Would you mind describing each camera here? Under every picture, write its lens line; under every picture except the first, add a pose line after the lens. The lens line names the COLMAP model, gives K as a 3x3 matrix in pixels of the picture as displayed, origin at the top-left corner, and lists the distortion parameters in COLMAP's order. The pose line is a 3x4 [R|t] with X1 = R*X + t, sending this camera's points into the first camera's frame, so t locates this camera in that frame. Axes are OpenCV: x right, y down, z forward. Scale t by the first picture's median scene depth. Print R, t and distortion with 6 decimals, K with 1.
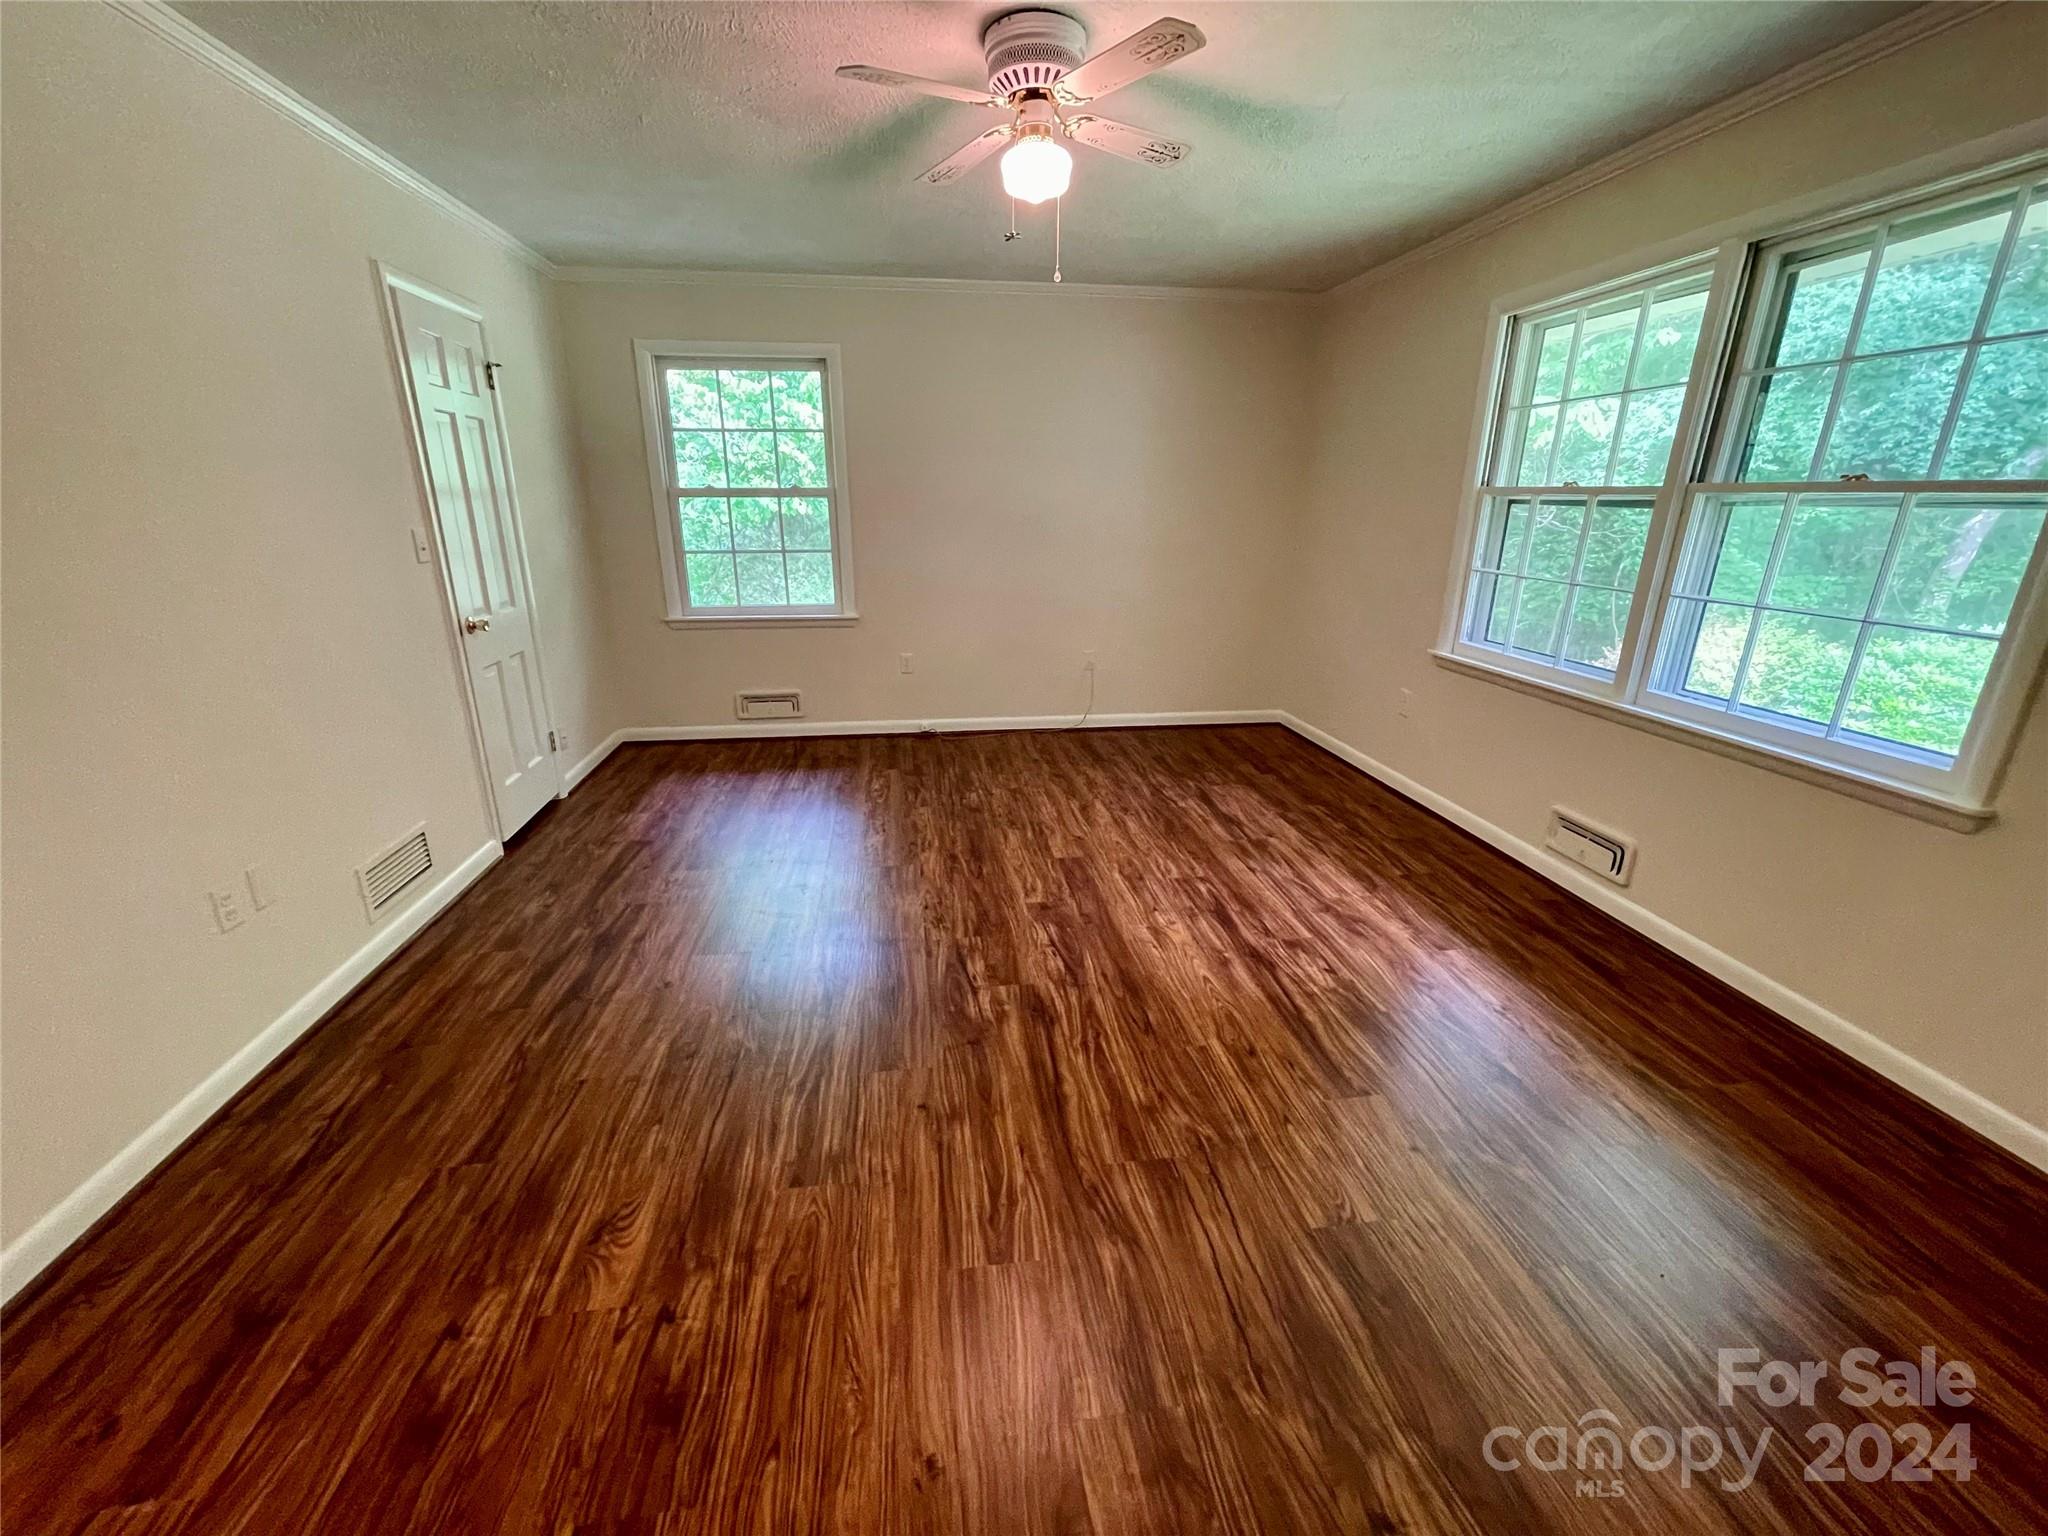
lens RADIAL K [[831.1, 0, 1008.6], [0, 831.1, 773.3], [0, 0, 1]] dist [-0.000596, 0.001659]
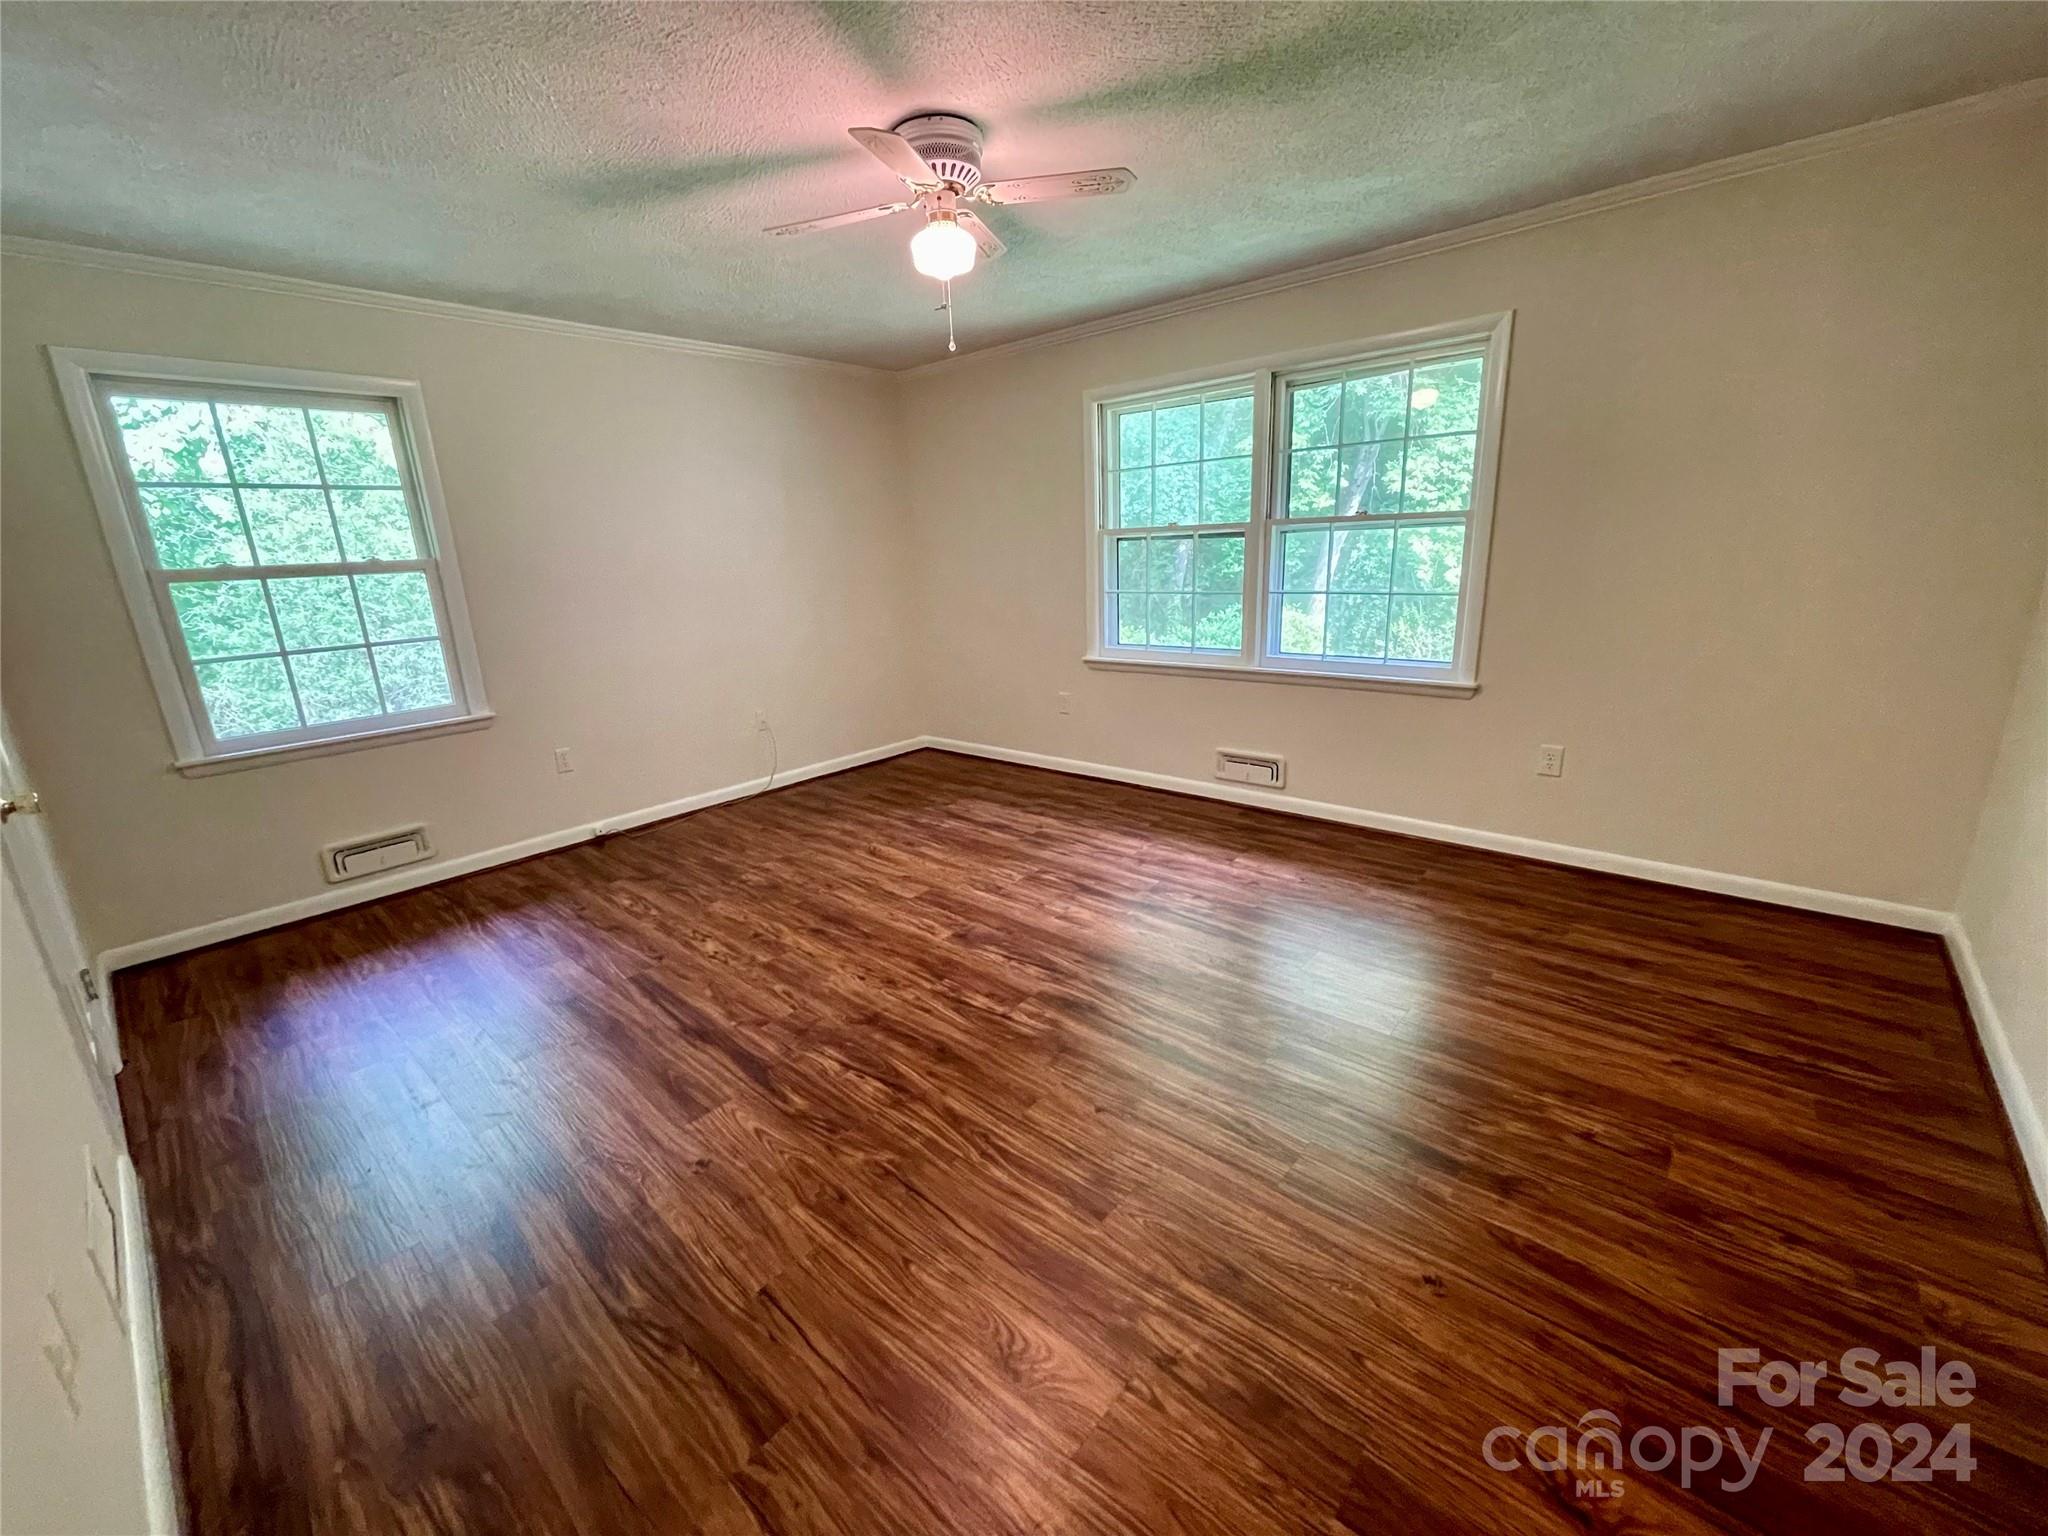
lens RADIAL K [[831.1, 0, 1012.3], [0, 831.1, 775.5], [0, 0, 1]] dist [-0.000596, 0.001659]
pose [[0.752524, -0.213116, 0.623129, -0.446781], [0.252533, 0.967243, 0.025834, -0.037358], [-0.608223, 0.137920, 0.781692, 0.111605]]
